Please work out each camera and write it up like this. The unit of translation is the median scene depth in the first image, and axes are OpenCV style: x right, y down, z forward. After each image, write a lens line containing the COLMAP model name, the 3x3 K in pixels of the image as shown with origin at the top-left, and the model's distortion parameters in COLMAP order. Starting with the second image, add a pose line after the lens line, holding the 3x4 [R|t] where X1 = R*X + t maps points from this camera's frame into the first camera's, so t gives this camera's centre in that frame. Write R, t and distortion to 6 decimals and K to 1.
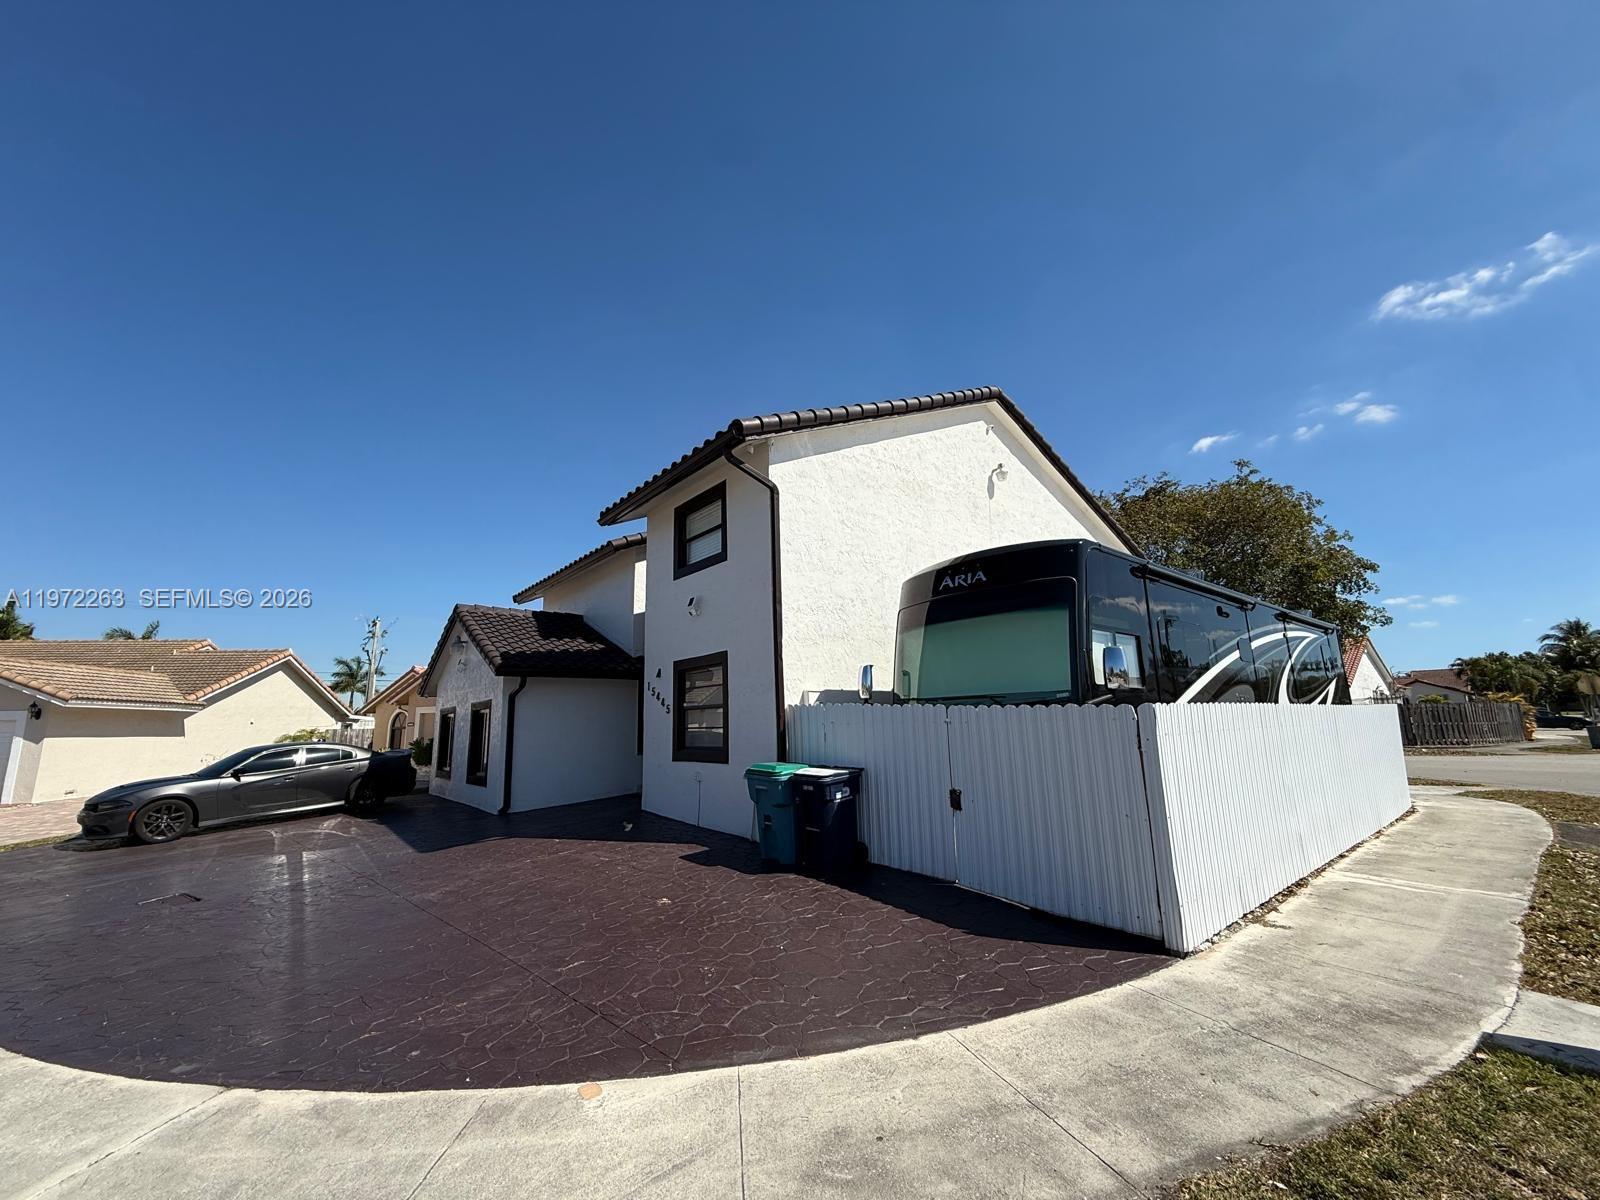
lens RADIAL K [[643.3, 0, 791.0], [0, 643.3, 605.2], [0, 0, 1]] dist [0.002622, -0.000009]
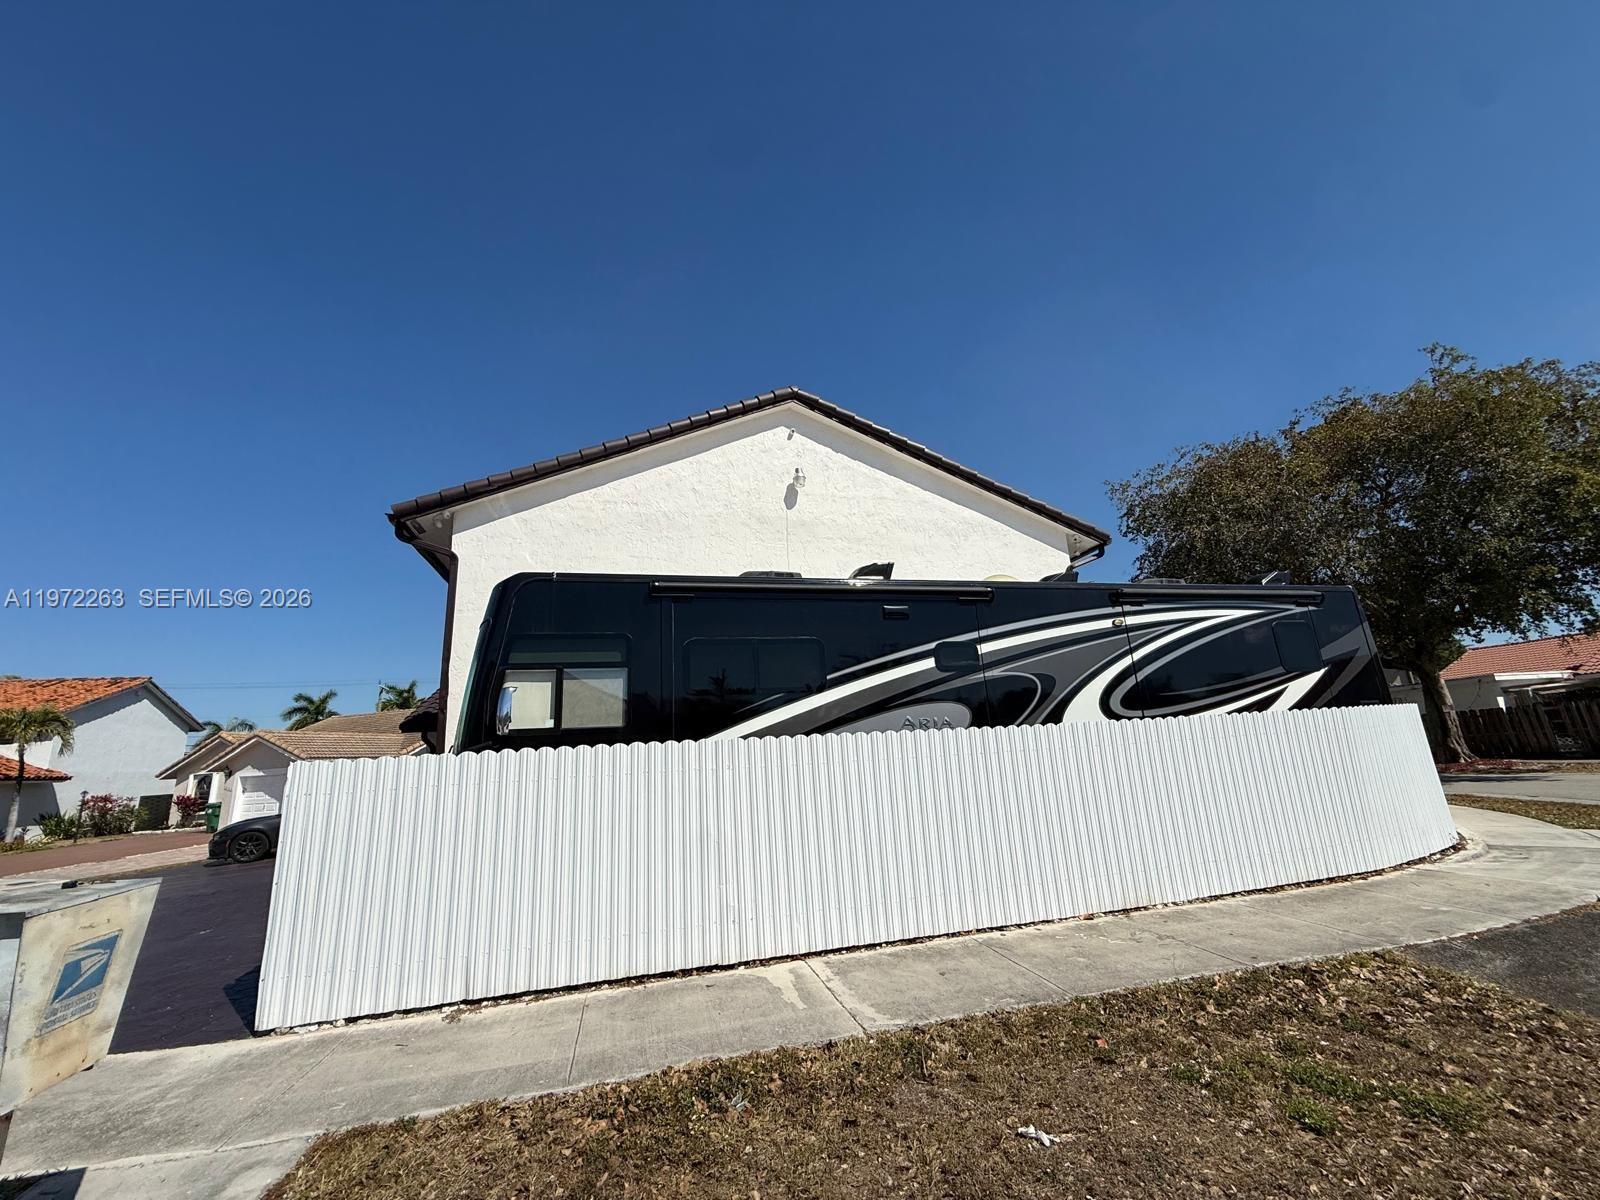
lens RADIAL K [[643.3, 0, 791.9], [0, 643.3, 600.5], [0, 0, 1]] dist [0.002622, -0.000009]
pose [[0.902089, -0.133307, -0.410446, 0.735147], [0.115055, 0.990961, -0.068979, 0.029614], [0.415931, 0.015001, 0.909272, 0.190574]]
